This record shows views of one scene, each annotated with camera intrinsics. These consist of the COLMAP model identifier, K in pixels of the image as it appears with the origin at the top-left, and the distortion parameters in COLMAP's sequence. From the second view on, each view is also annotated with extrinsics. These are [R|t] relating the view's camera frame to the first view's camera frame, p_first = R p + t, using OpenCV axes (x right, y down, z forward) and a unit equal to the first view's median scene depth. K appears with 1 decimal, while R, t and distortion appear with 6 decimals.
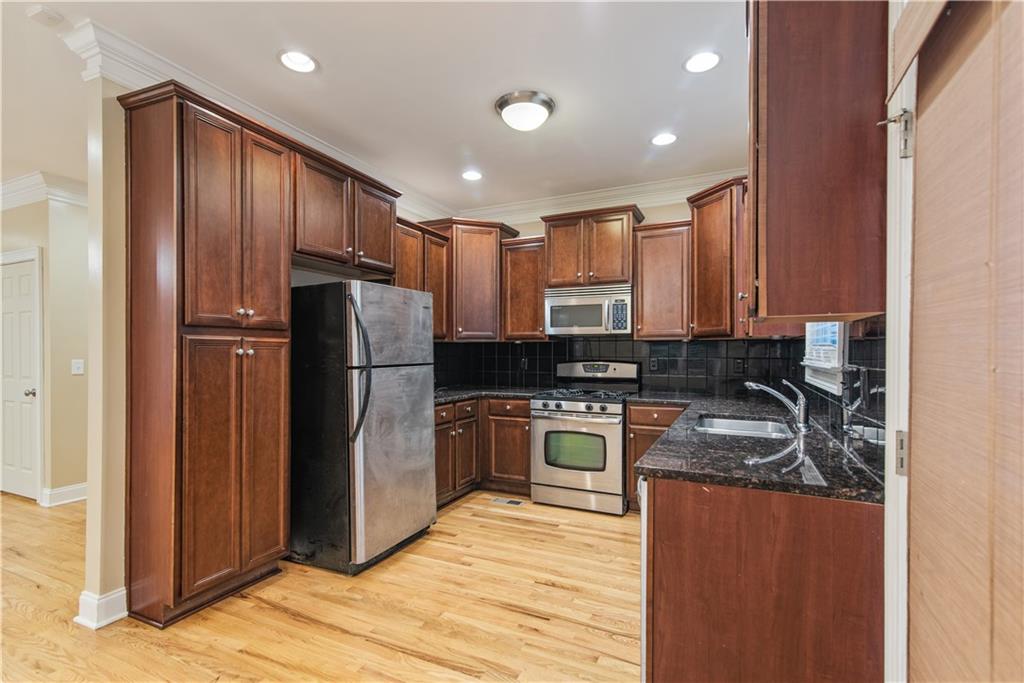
lens RADIAL K [[470.0, 0, 512.9], [0, 470.0, 353.5], [0, 0, 1]] dist [0.014199, -0.000861]
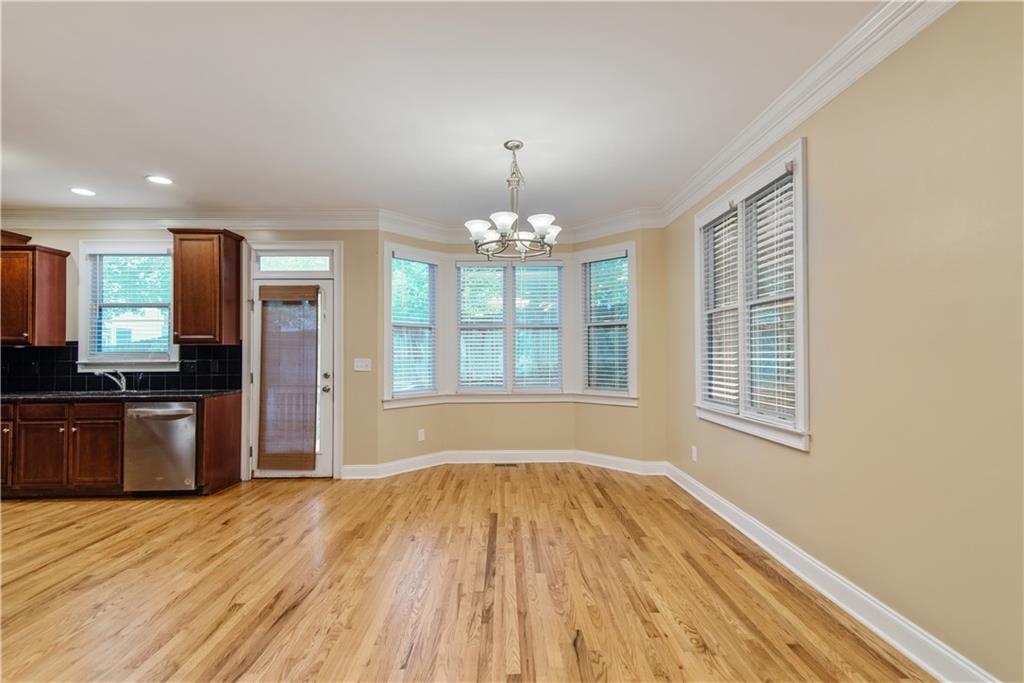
lens RADIAL K [[461.2, 0, 510.8], [0, 461.2, 348.2], [0, 0, 1]] dist [0.019027, -0.003714]
pose [[-0.442437, 0.012221, 0.896716, -1.352629], [0.006951, 0.999924, -0.010198, -0.002500], [-0.896773, 0.001722, -0.442489, 0.252544]]
